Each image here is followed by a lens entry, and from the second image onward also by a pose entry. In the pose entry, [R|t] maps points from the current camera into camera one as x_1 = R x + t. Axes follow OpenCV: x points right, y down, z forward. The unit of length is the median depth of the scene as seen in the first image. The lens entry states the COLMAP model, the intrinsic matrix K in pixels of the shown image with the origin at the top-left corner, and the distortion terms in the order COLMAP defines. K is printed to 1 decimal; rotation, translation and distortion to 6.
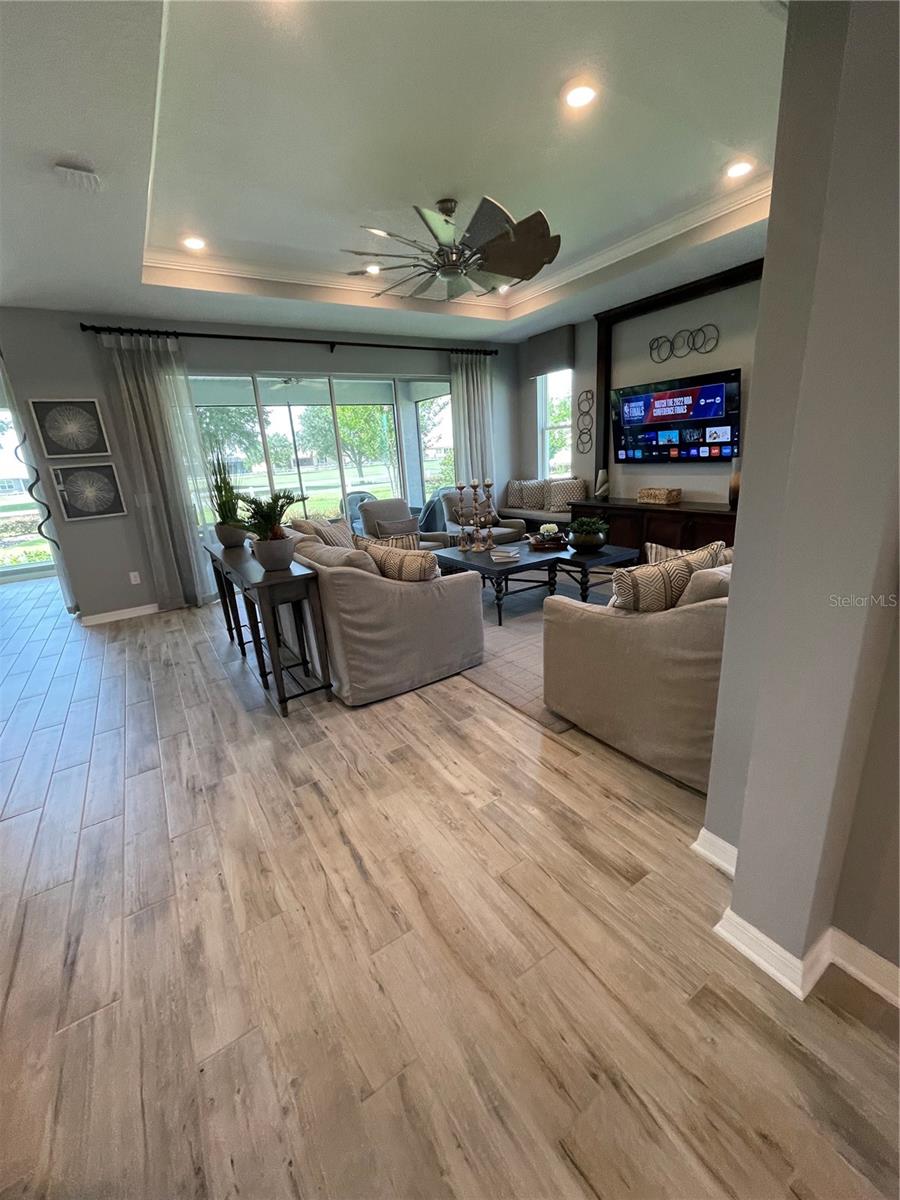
lens RADIAL K [[458.5, 0, 450.0], [0, 458.5, 600.0], [0, 0, 1]] dist [0.000951, 0.000253]
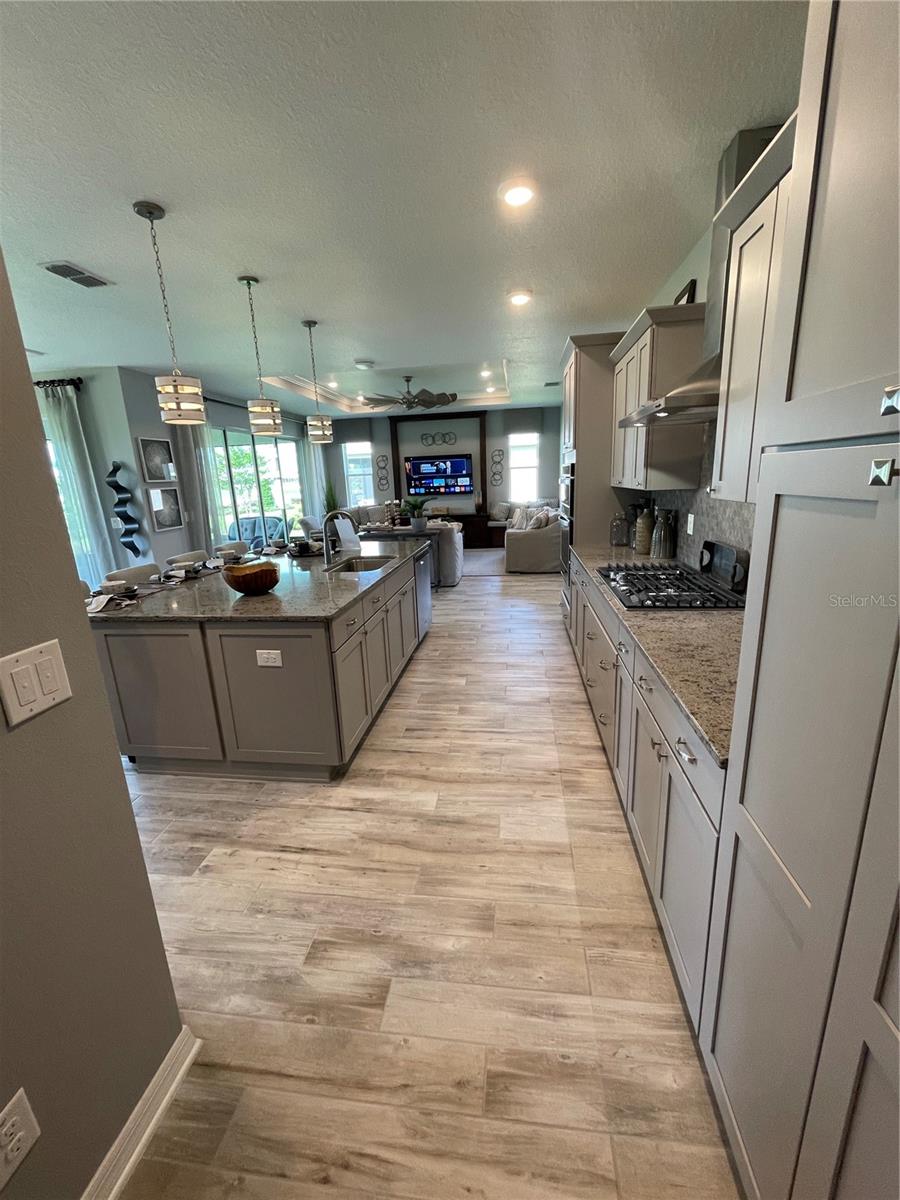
lens RADIAL K [[474.2, 0, 451.2], [0, 474.2, 591.7], [0, 0, 1]] dist [0.000107, 0.000098]
pose [[0.659386, -0.138997, 0.738844, -1.067169], [0.233439, 0.972038, -0.025467, 0.169170], [-0.714644, 0.189268, 0.673396, -0.328630]]
